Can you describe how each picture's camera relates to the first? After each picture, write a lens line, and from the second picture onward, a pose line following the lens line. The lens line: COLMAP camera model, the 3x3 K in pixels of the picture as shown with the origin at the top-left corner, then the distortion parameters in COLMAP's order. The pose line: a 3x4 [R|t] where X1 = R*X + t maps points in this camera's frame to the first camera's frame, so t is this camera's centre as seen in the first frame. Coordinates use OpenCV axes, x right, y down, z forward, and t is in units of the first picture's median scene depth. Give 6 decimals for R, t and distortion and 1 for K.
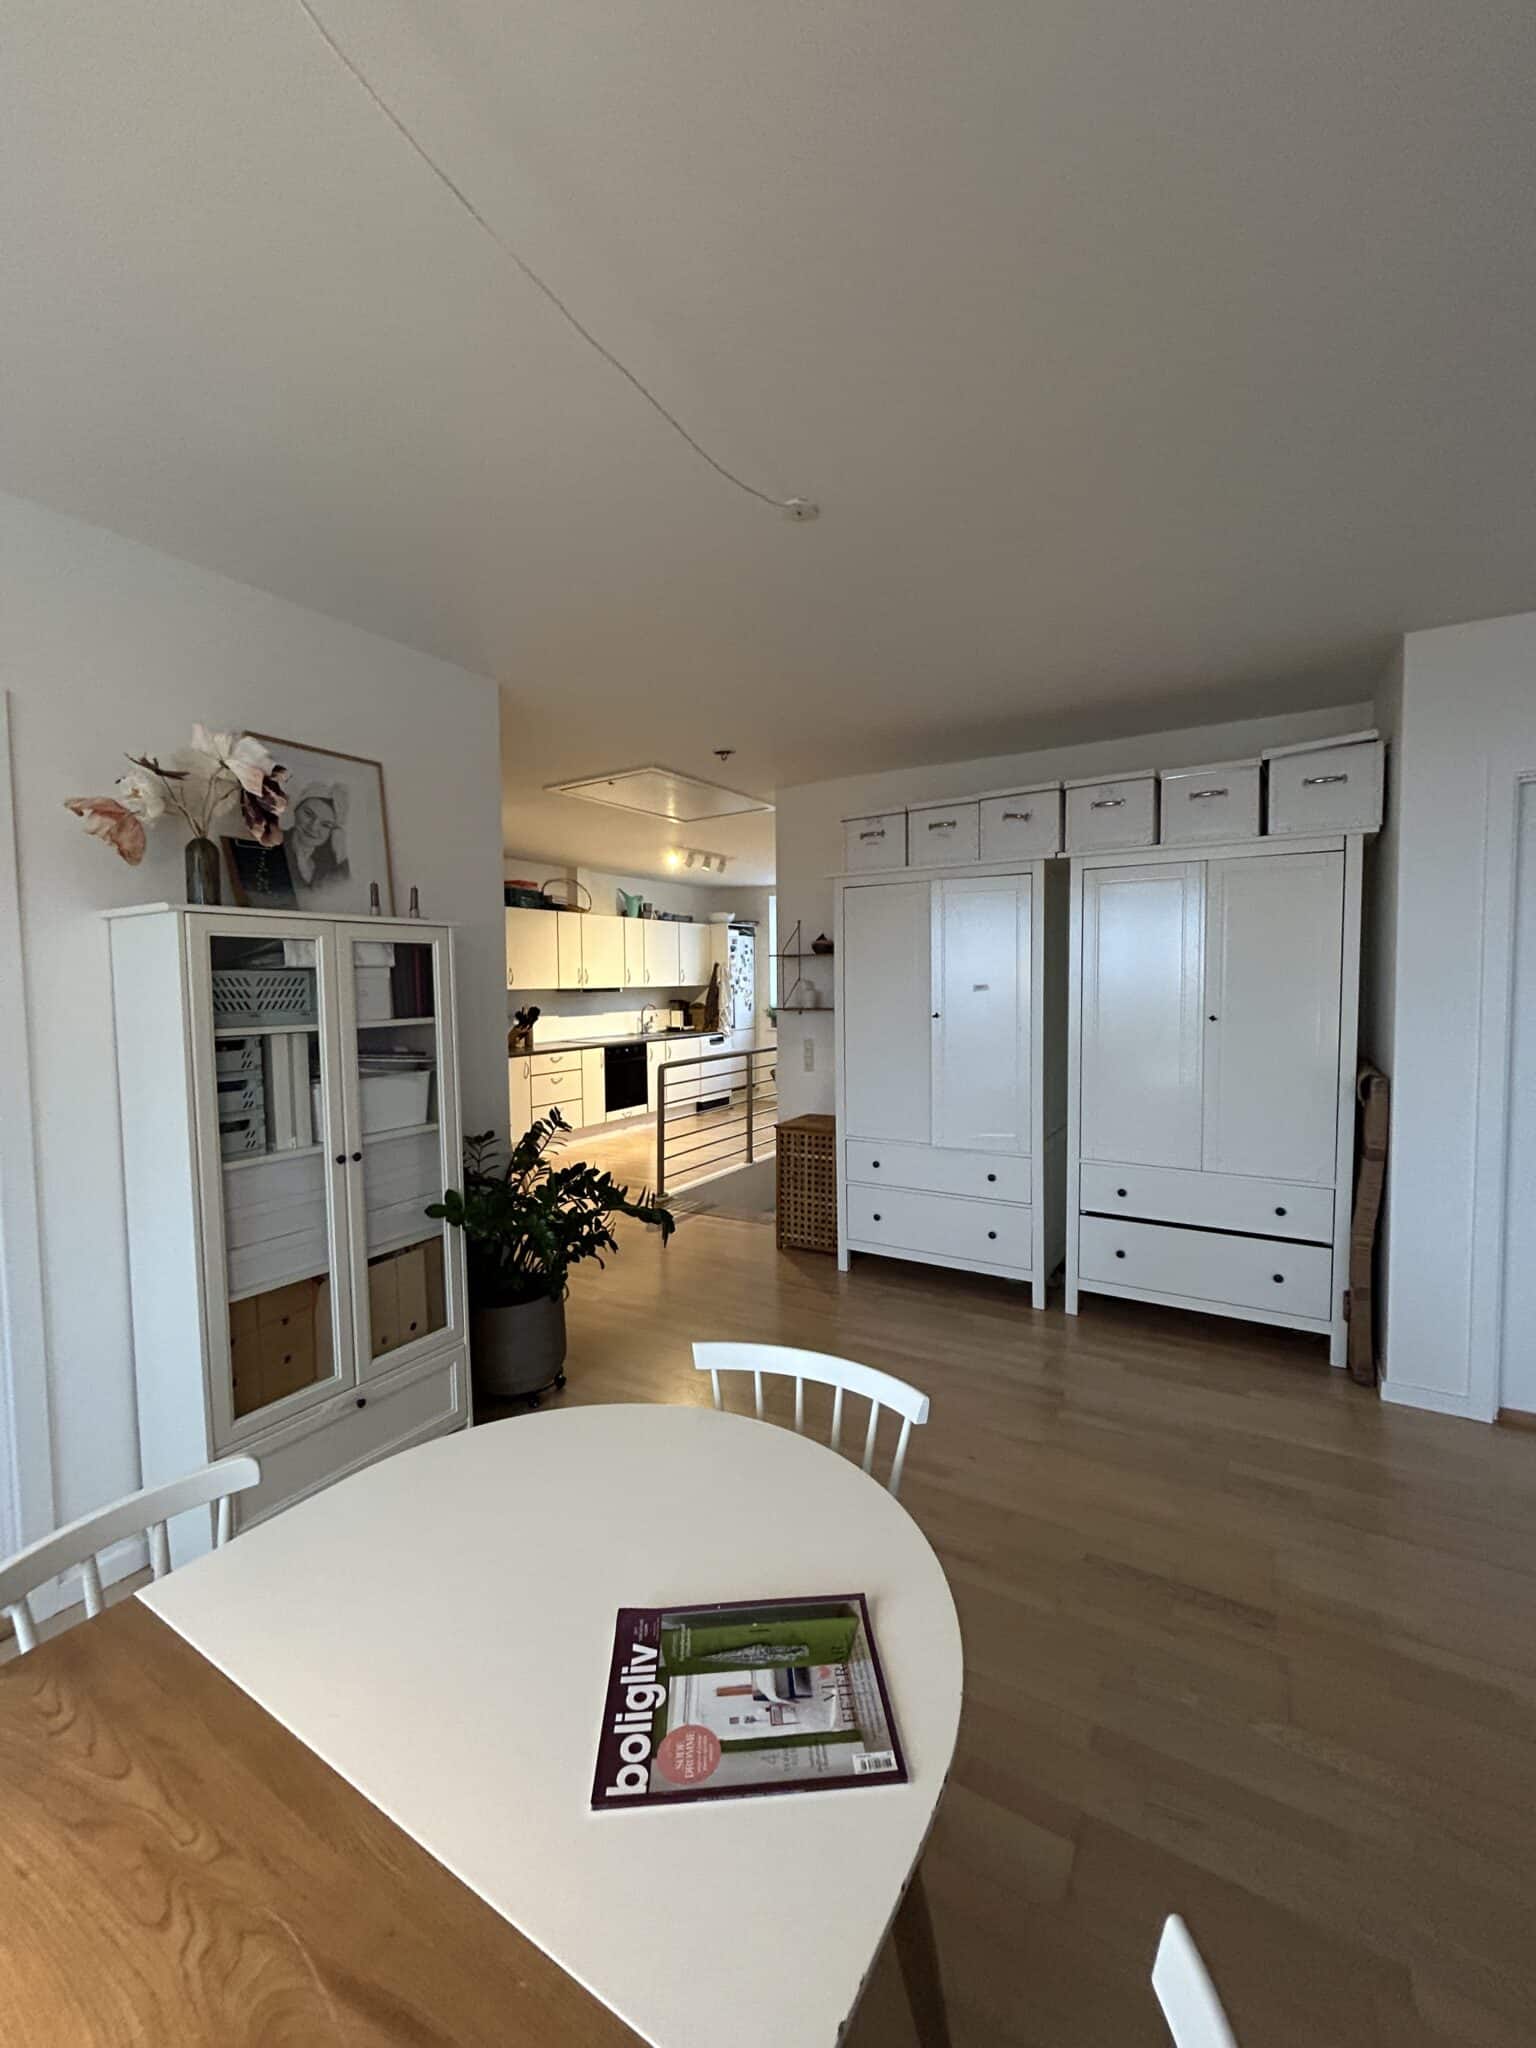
lens RADIAL K [[831.9, 0, 768.0], [0, 831.9, 1024.0], [0, 0, 1]] dist [-0.000097, -0.000007]
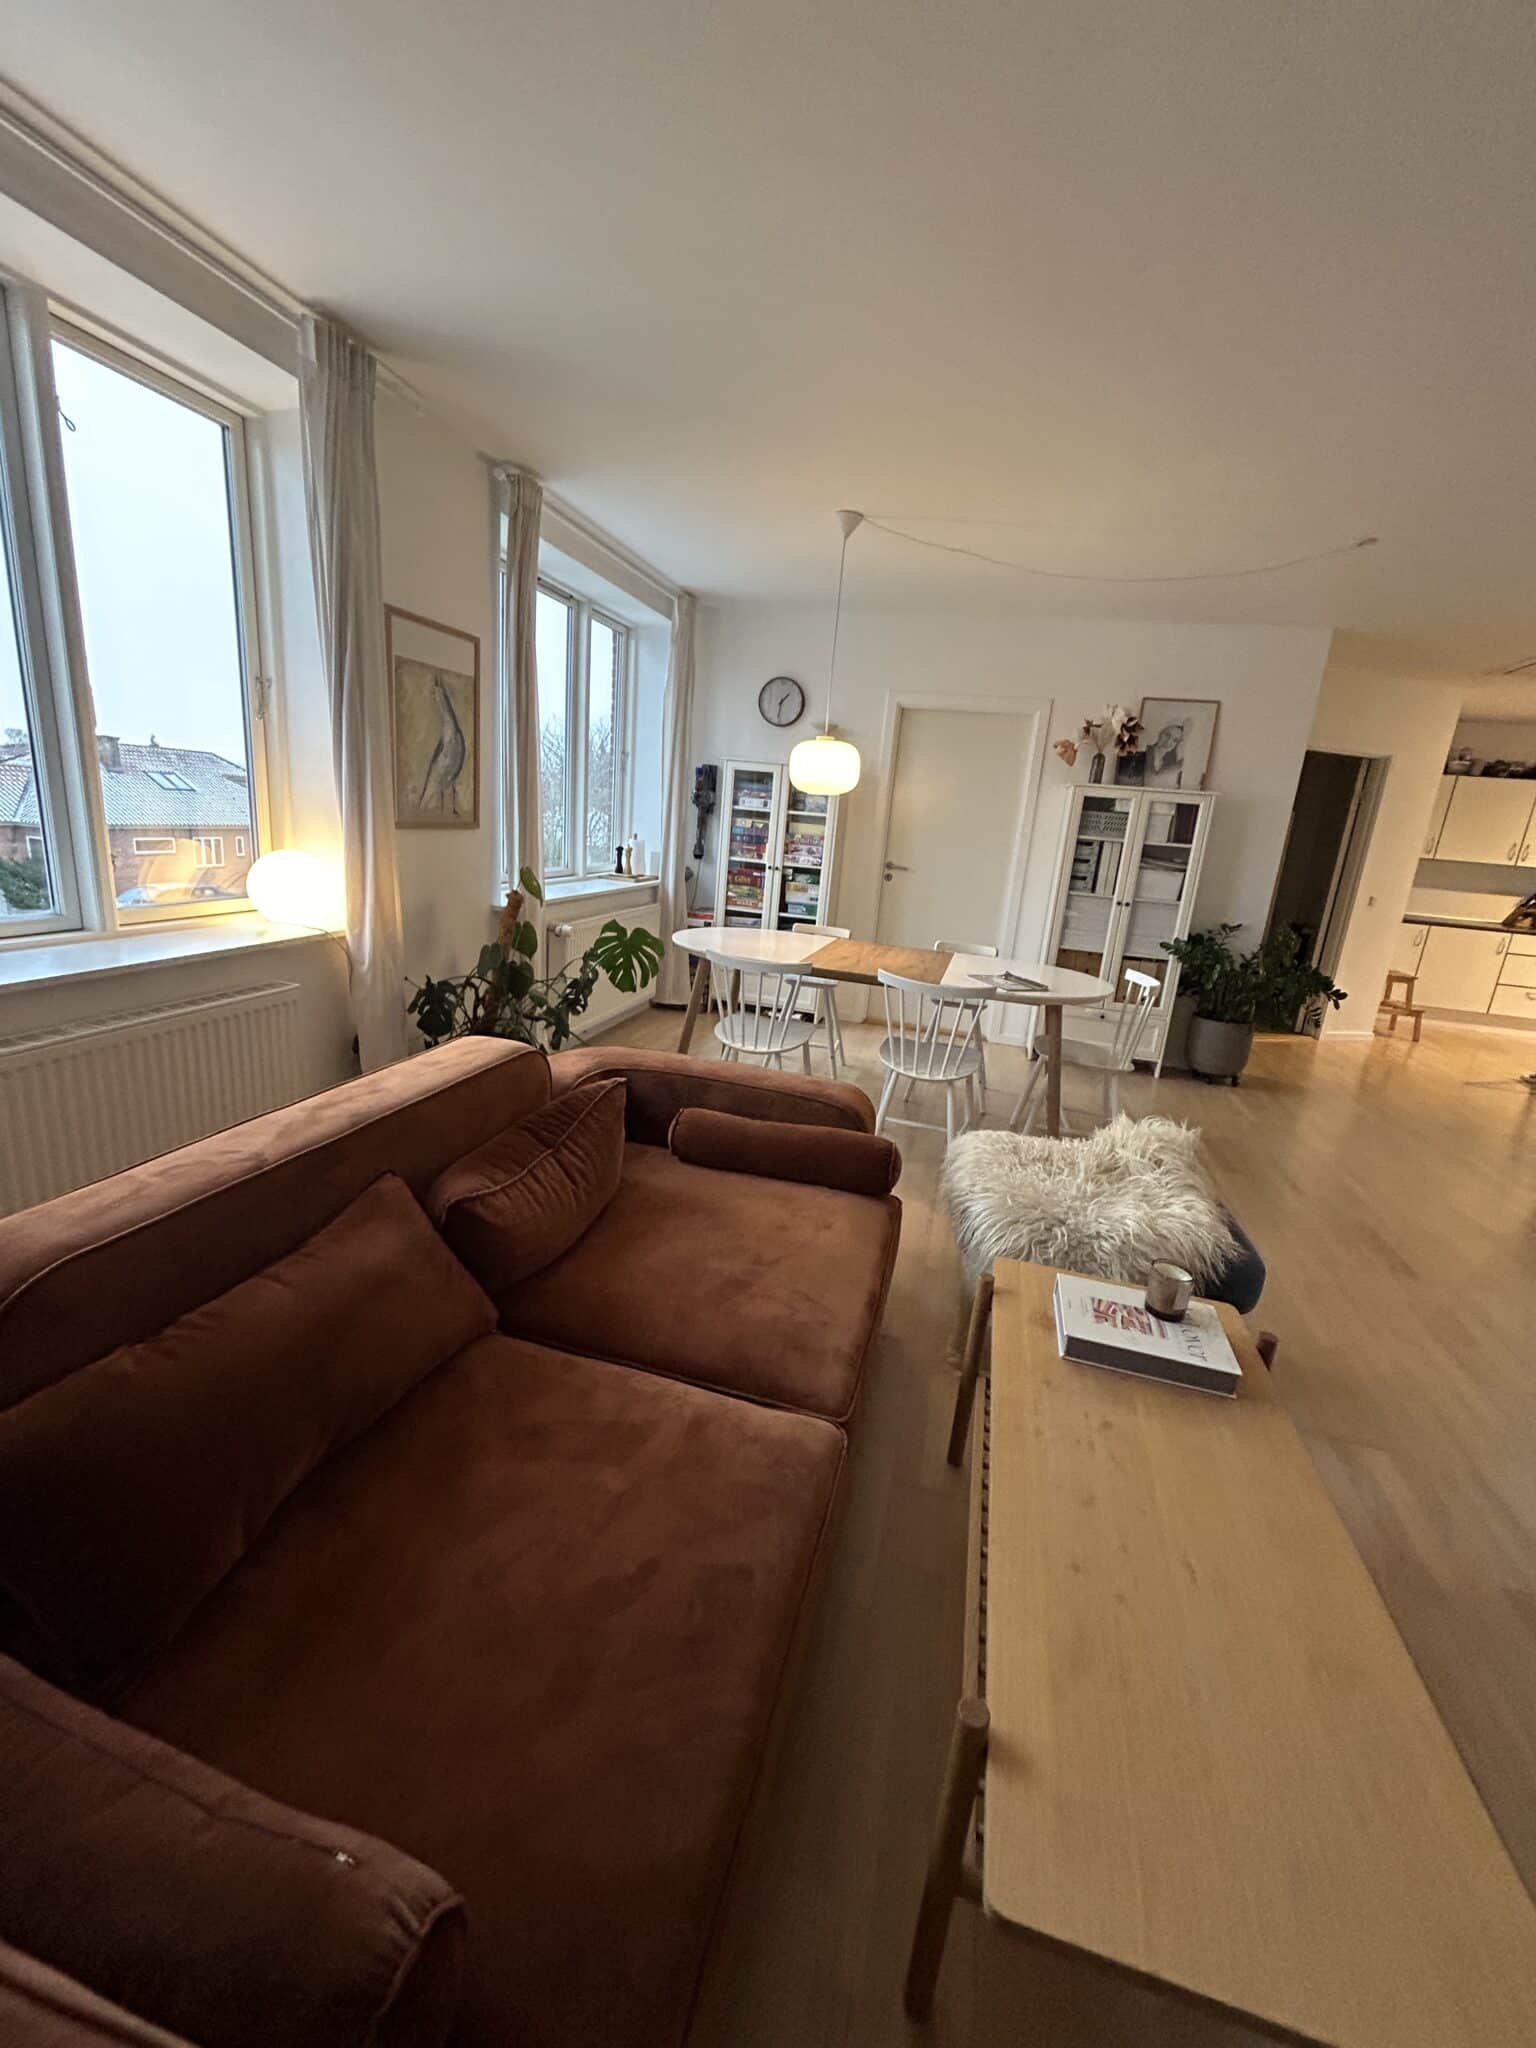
lens RADIAL K [[823.3, 0, 768.0], [0, 823.3, 1024.0], [0, 0, 1]] dist [0.000340, 0.000034]
pose [[0.277230, 0.279026, -0.919396, 1.287064], [-0.134239, 0.958766, 0.250497, 0.047785], [0.951380, 0.053974, 0.303254, -0.507399]]
